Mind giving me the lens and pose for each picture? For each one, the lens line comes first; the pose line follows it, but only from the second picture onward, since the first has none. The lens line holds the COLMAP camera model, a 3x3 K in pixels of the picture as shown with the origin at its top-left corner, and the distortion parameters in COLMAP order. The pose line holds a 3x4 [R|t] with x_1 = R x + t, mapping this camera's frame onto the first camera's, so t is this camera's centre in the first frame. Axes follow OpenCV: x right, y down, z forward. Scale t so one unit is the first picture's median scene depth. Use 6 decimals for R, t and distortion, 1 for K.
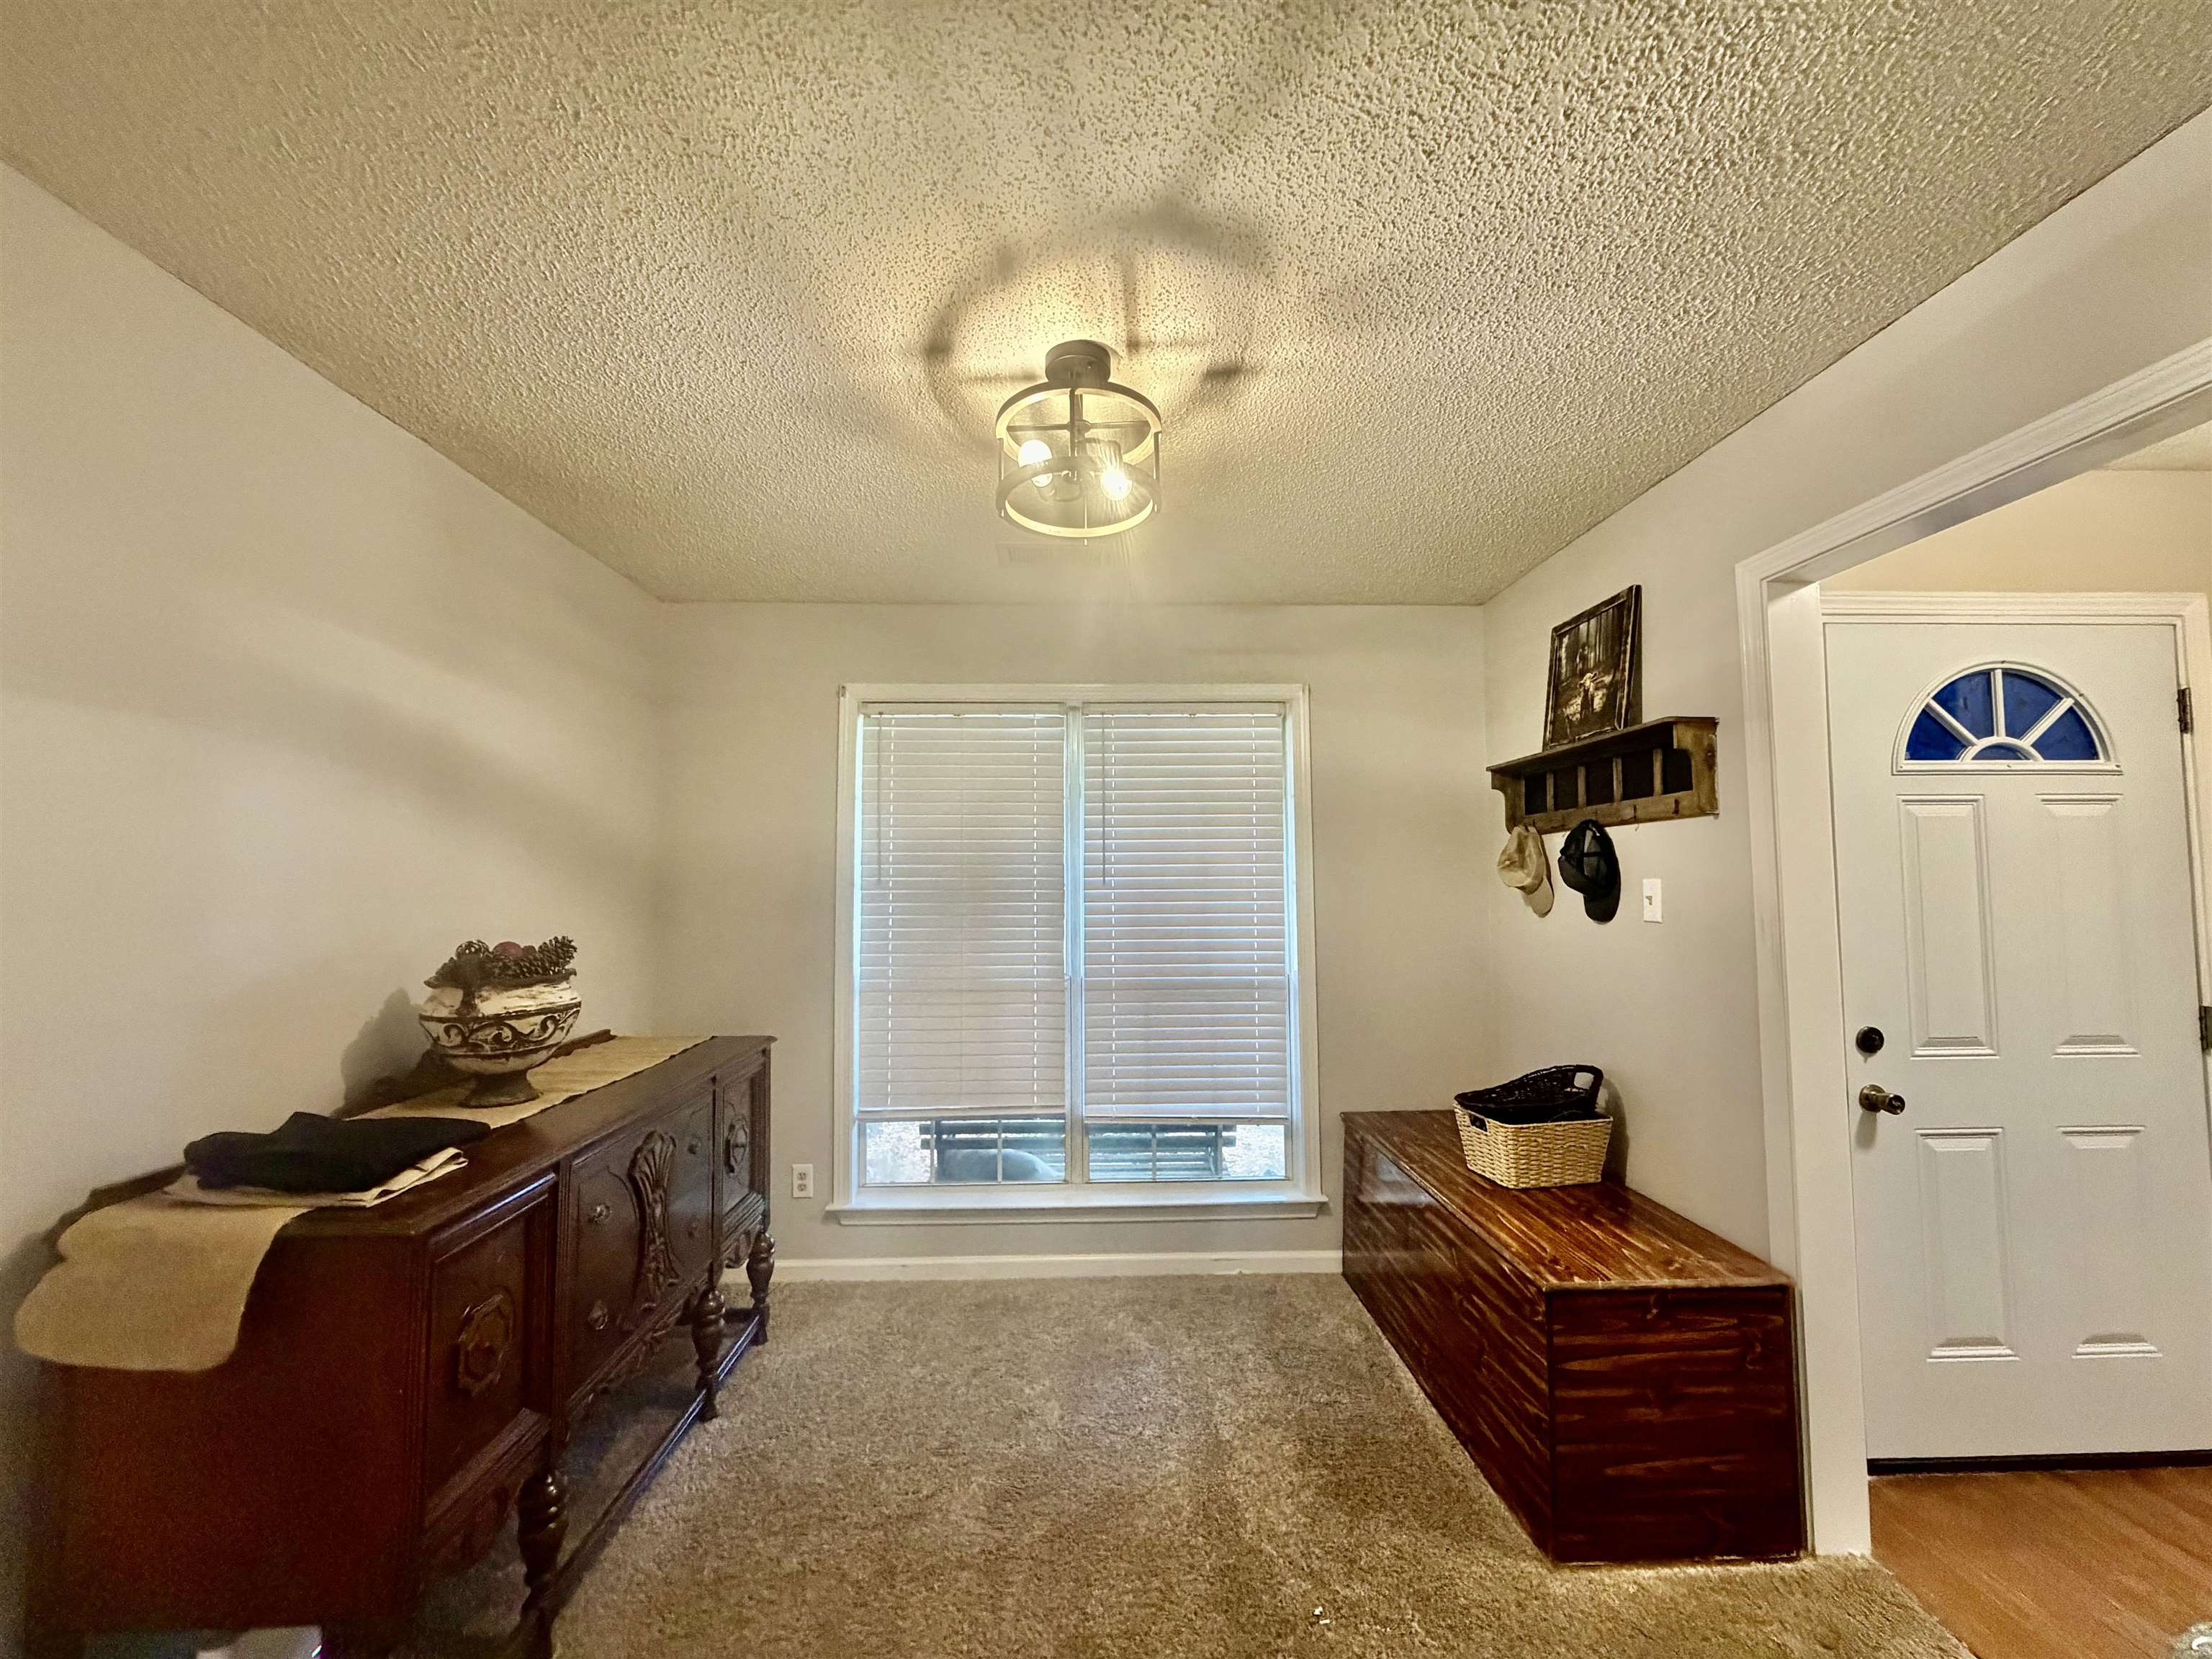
lens RADIAL K [[878.7, 0, 1093.0], [0, 878.7, 833.0], [0, 0, 1]] dist [-0.000912, 0.000627]
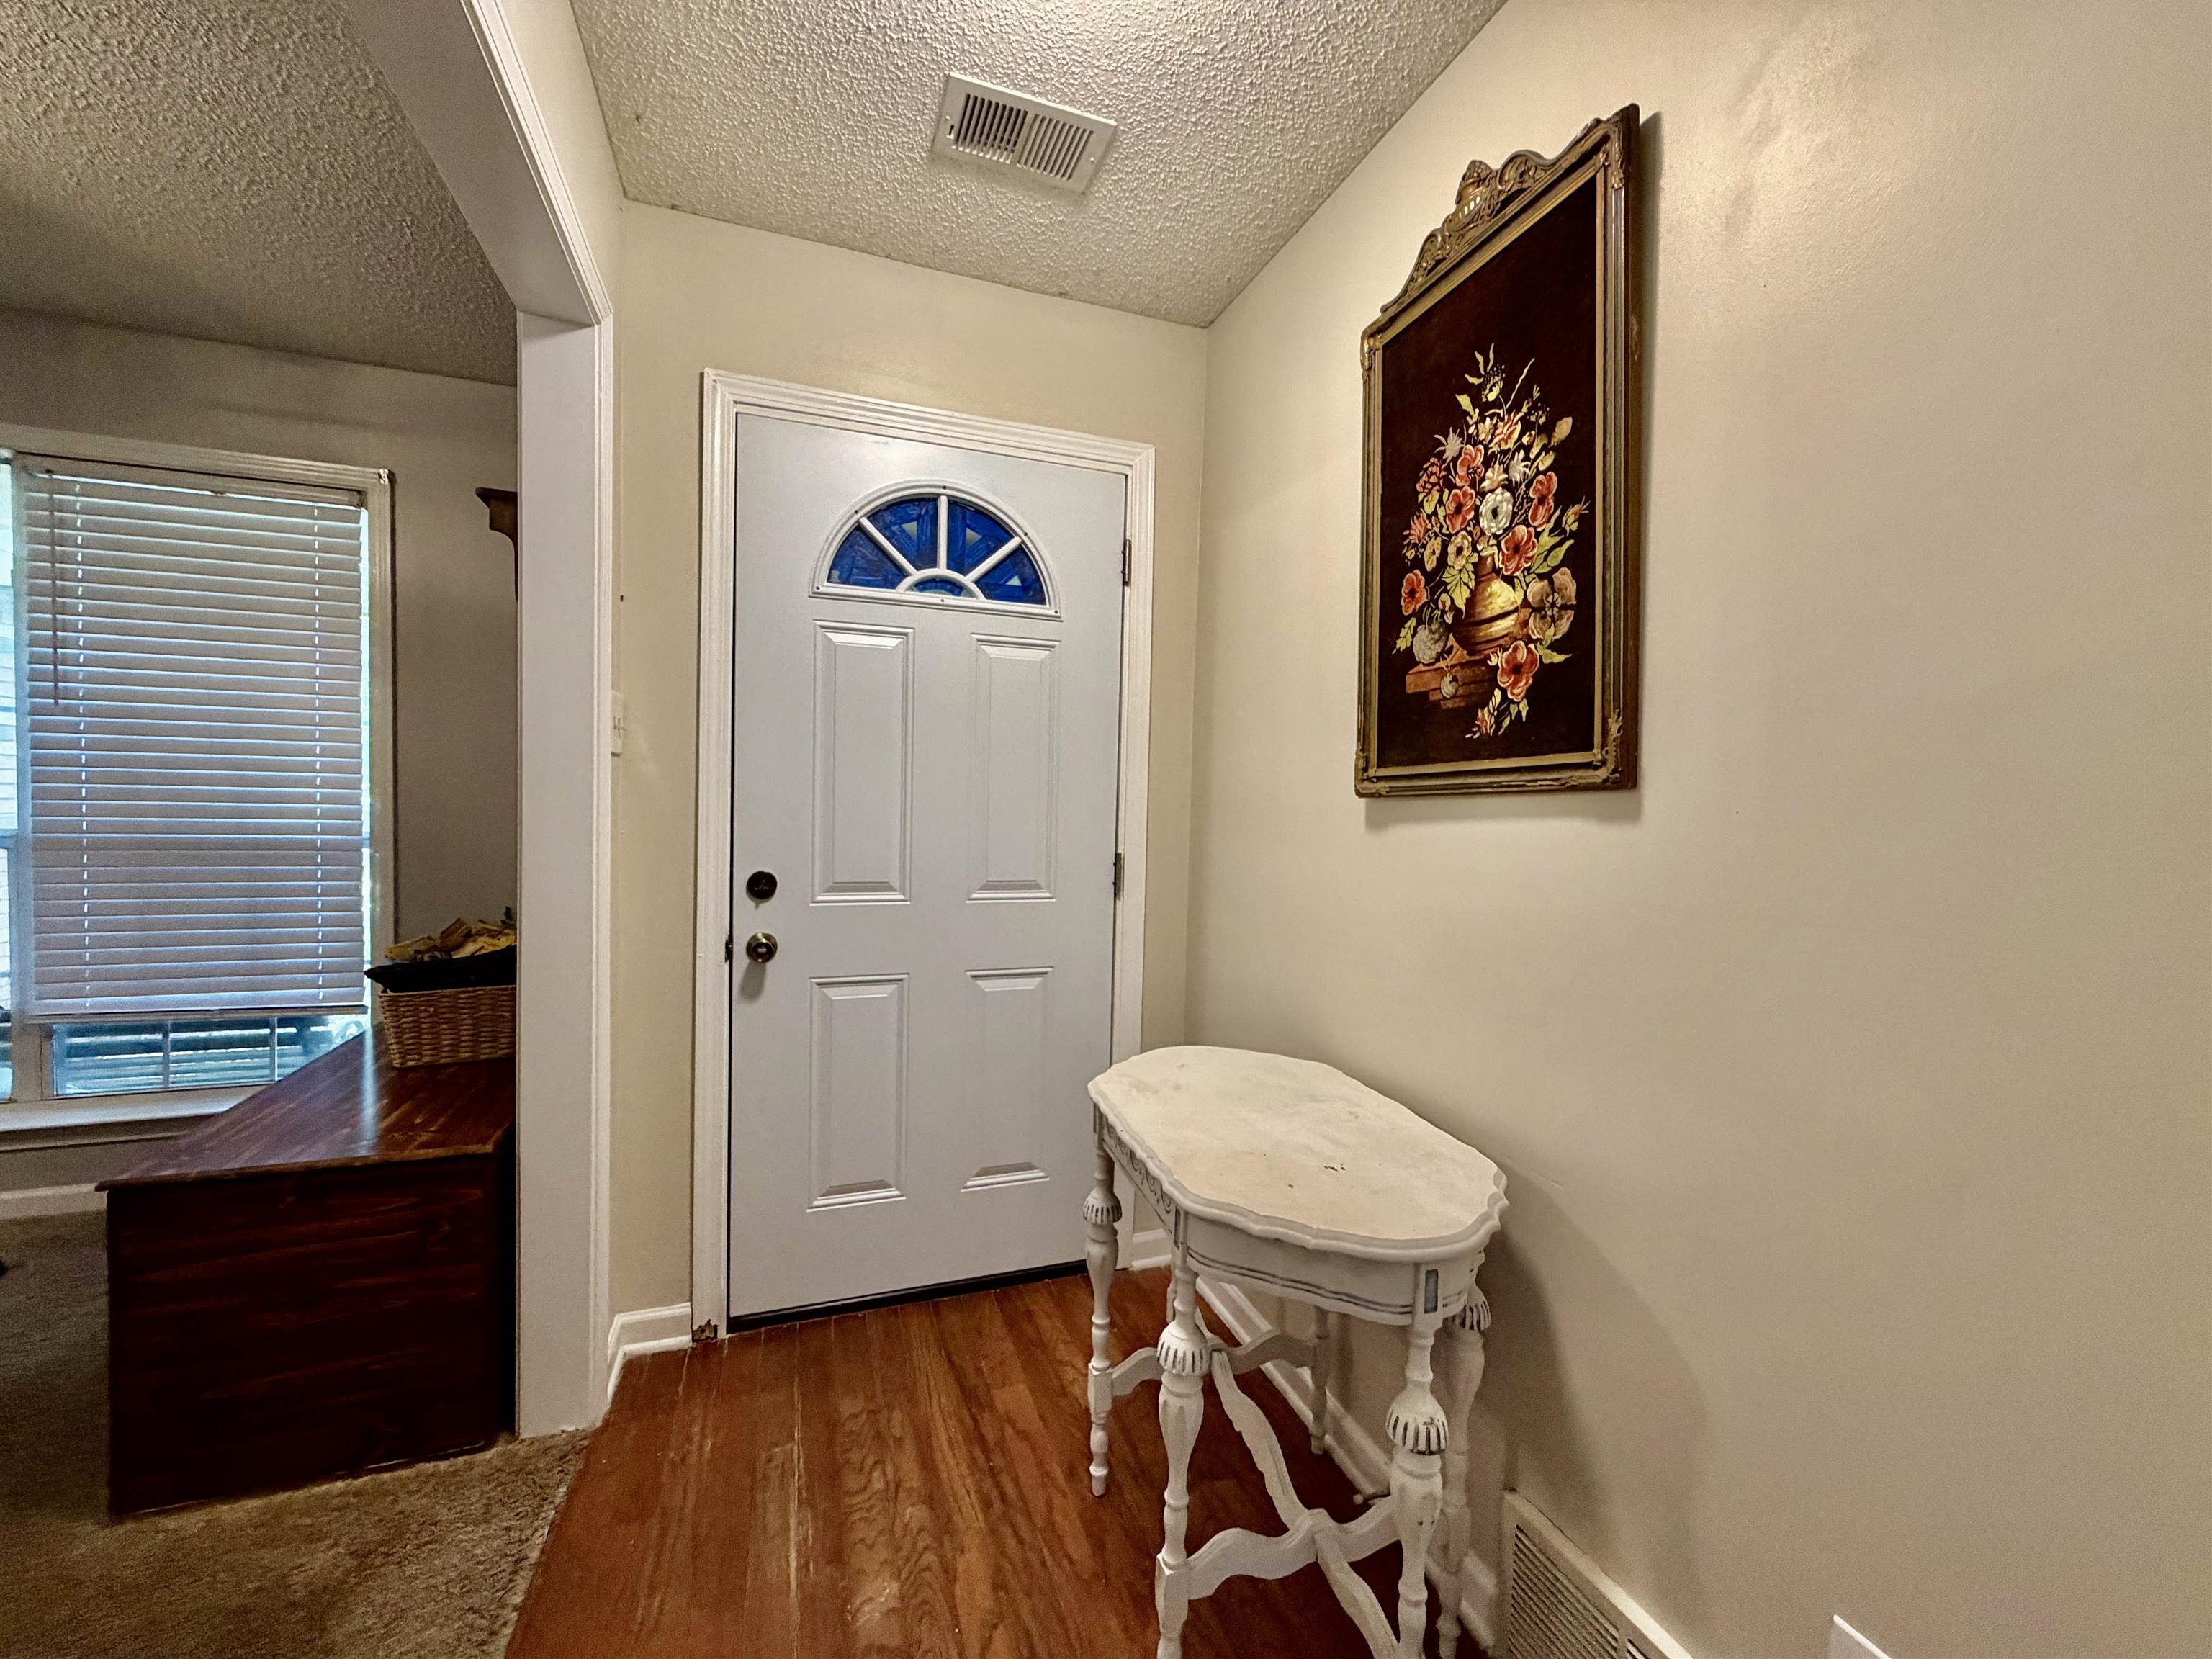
lens RADIAL K [[878.7, 0, 1110.4], [0, 878.7, 833.3], [0, 0, 1]] dist [-0.000912, 0.000627]
pose [[0.949762, 0.016943, 0.312513, 0.913036], [-0.047582, 0.994743, 0.090676, 0.078444], [-0.309334, -0.100990, 0.945576, 0.021301]]
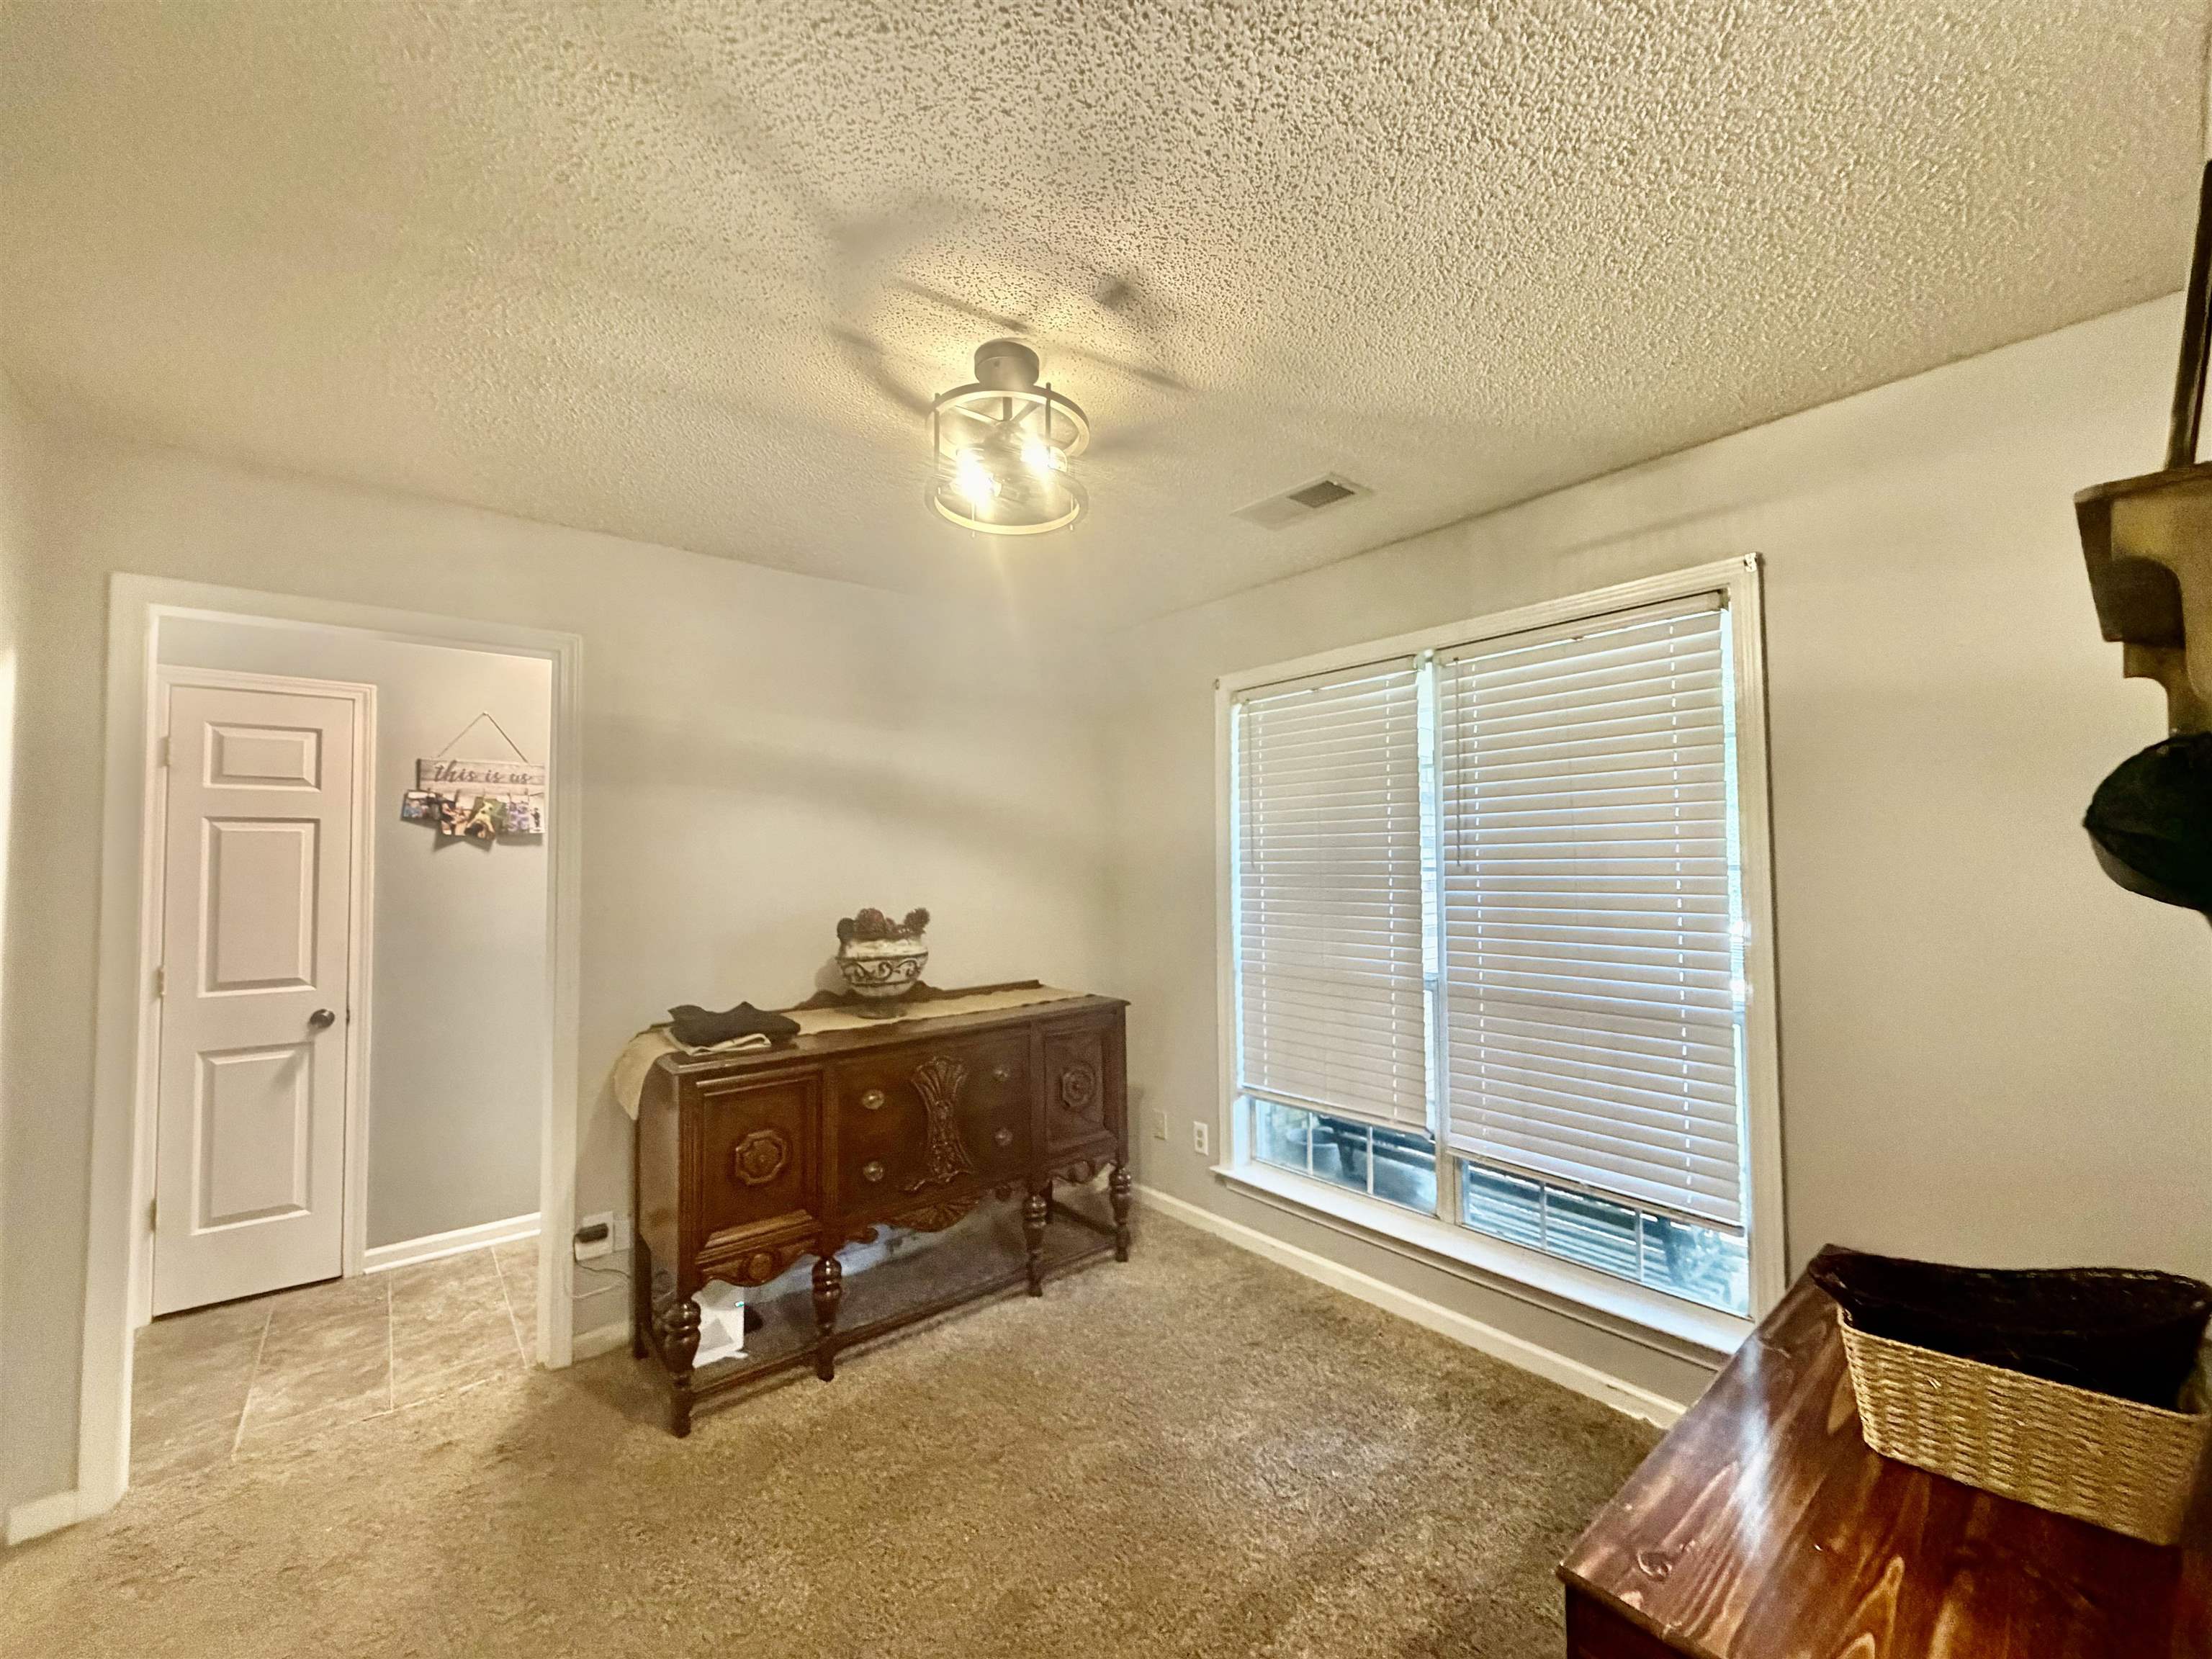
lens RADIAL K [[878.7, 0, 1107.7], [0, 878.7, 833.5], [0, 0, 1]] dist [-0.000912, 0.000627]
pose [[0.616996, -0.027415, -0.786488, 0.659525], [0.051588, 0.998652, 0.005660, 0.005497], [0.785273, -0.044066, 0.617579, 0.347458]]
